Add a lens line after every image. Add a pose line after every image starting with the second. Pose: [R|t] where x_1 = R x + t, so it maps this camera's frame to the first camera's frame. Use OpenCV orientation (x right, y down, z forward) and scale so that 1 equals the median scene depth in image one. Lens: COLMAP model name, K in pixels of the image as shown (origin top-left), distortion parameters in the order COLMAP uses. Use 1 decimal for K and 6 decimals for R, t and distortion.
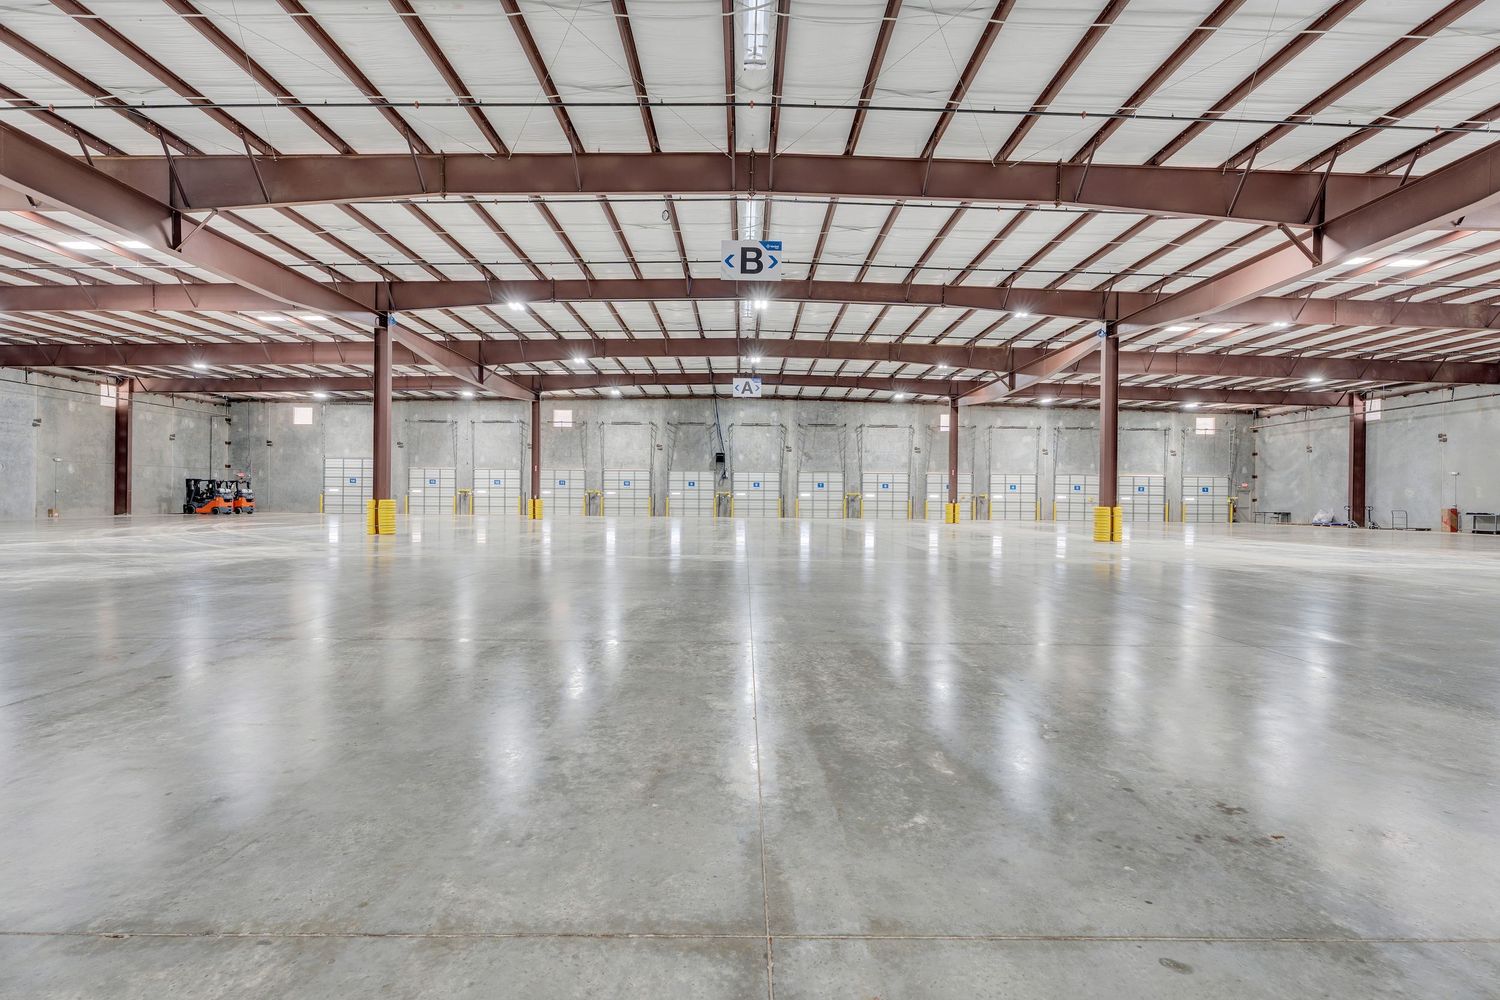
lens RADIAL K [[708.3, 0, 750.0], [0, 708.3, 500.0], [0, 0, 1]] dist [0.001929, 0.000479]
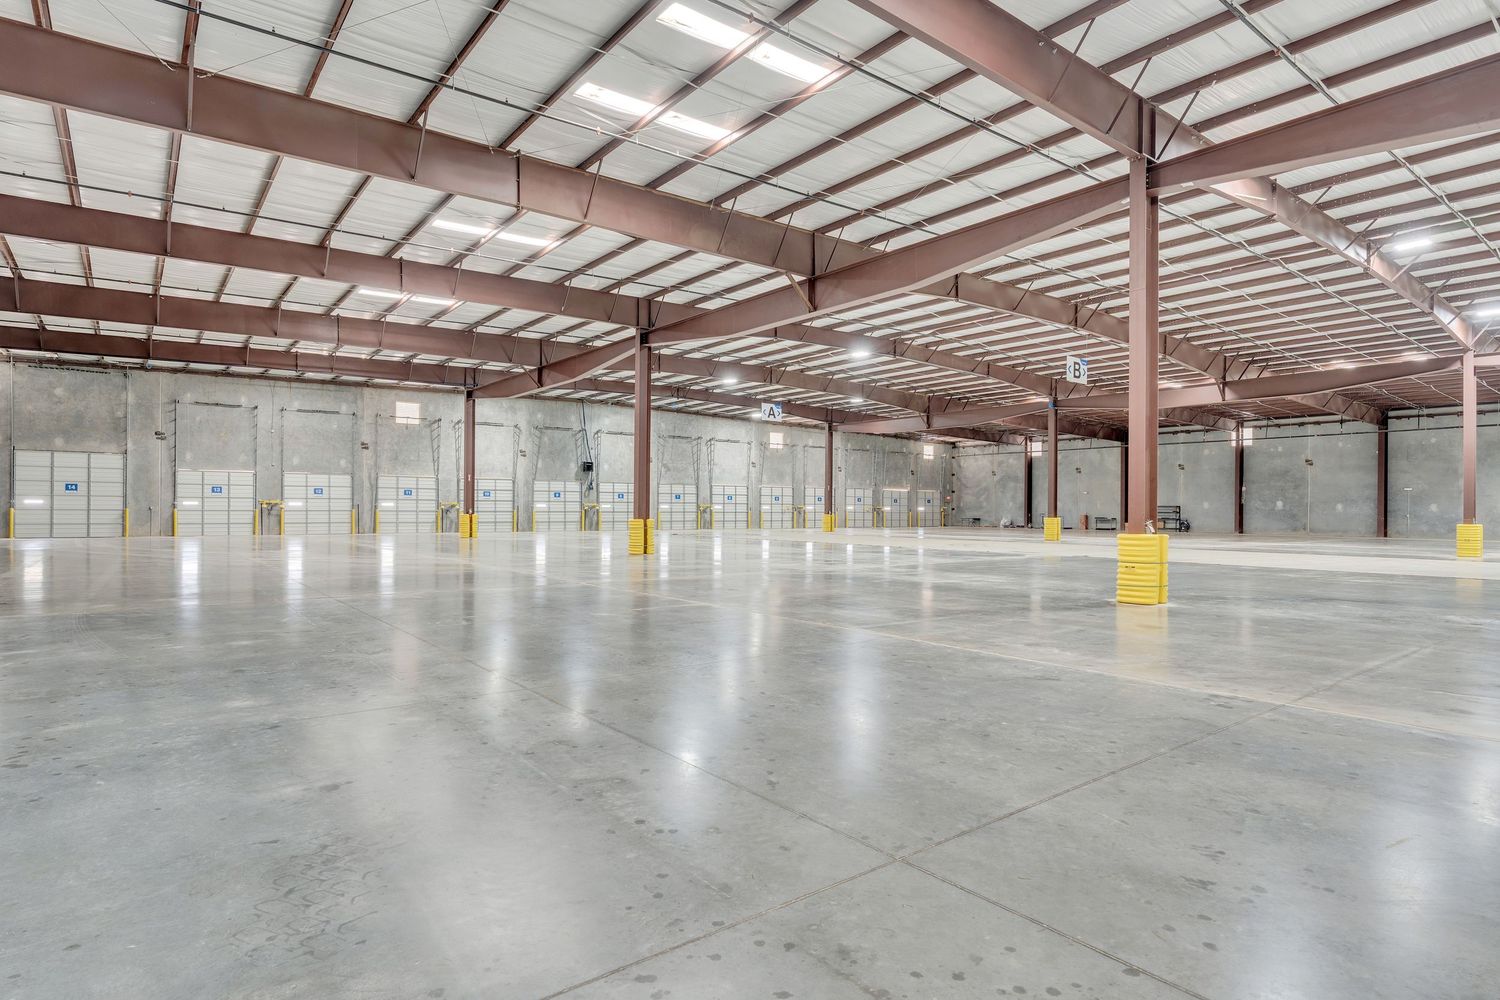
lens RADIAL K [[793.8, 0, 750.0], [0, 793.8, 500.0], [0, 0, 1]] dist [-0.004663, -0.000210]
pose [[0.794682, 0.001859, 0.607023, -0.503519], [0.004575, 0.999949, -0.009051, -0.005711], [-0.607009, 0.009969, 0.794632, 0.041858]]
